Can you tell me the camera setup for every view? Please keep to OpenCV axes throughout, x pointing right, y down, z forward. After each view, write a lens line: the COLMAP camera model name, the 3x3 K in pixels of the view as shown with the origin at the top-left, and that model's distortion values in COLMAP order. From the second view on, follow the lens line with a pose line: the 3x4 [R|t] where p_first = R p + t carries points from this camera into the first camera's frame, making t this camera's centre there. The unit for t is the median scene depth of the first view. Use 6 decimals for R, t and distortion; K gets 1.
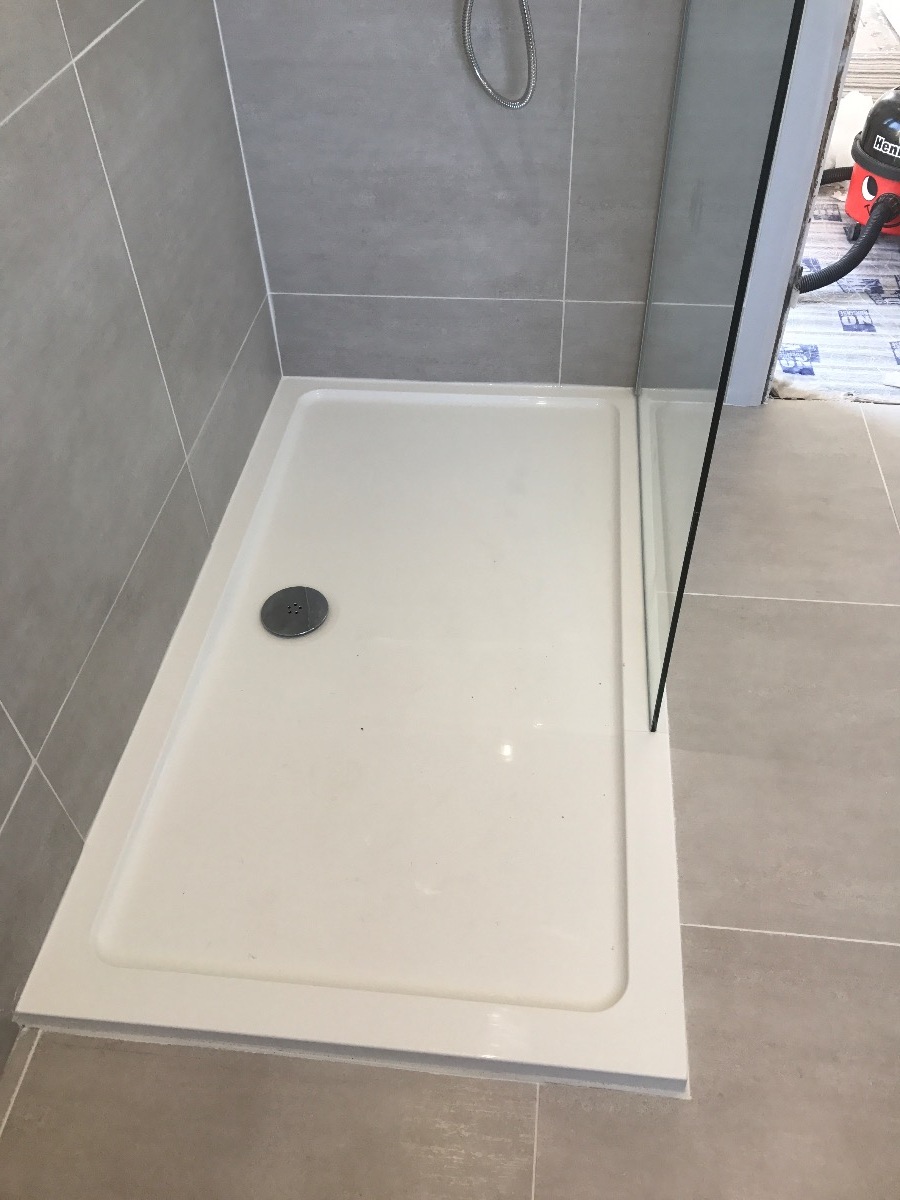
lens RADIAL K [[983.6, 0, 458.4], [0, 983.6, 596.8], [0, 0, 1]] dist [0.008864, 0.002482]
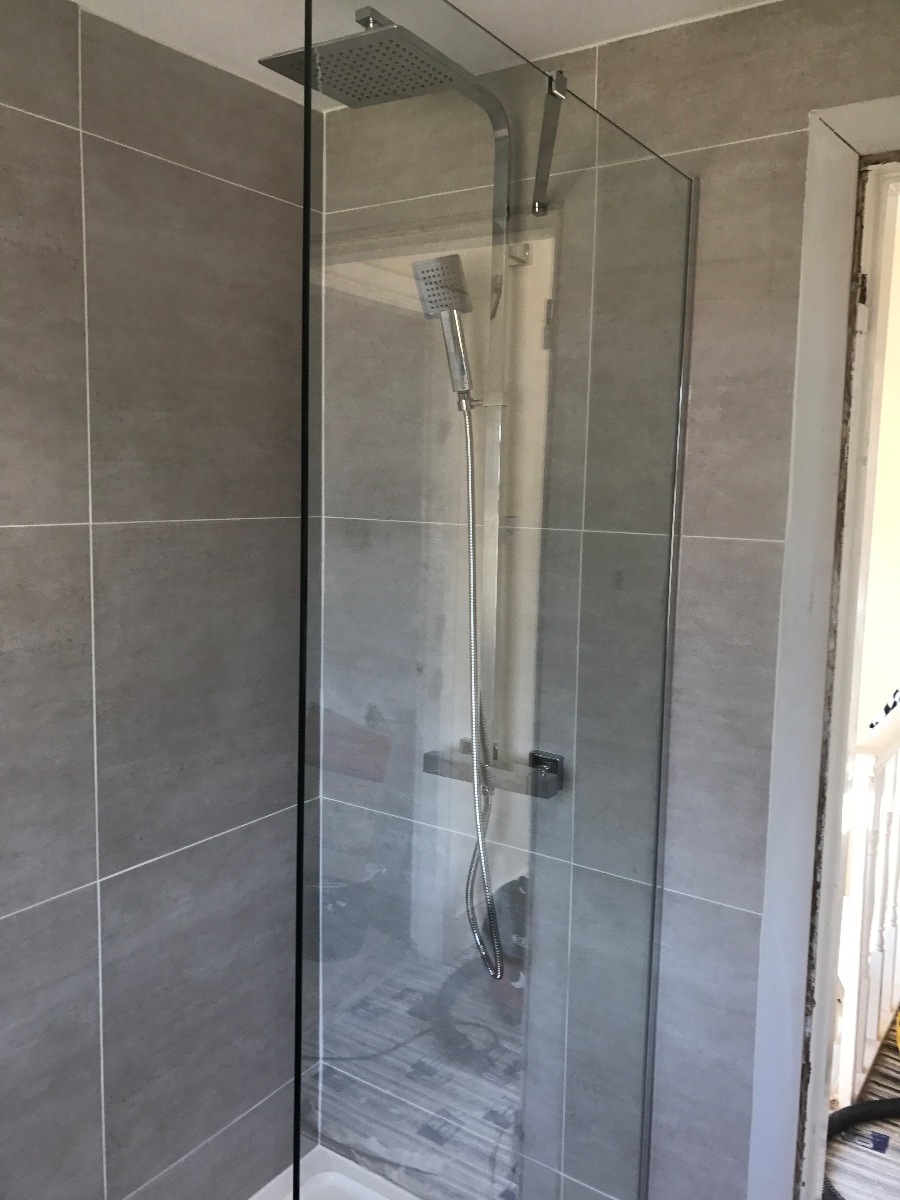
lens RADIAL K [[983.6, 0, 451.7], [0, 983.6, 596.0], [0, 0, 1]] dist [0.008864, 0.002482]
pose [[0.883193, 0.100982, -0.458010, 0.411432], [-0.366693, 0.757525, -0.540085, -0.178556], [0.292415, 0.644948, 0.706070, -0.058114]]
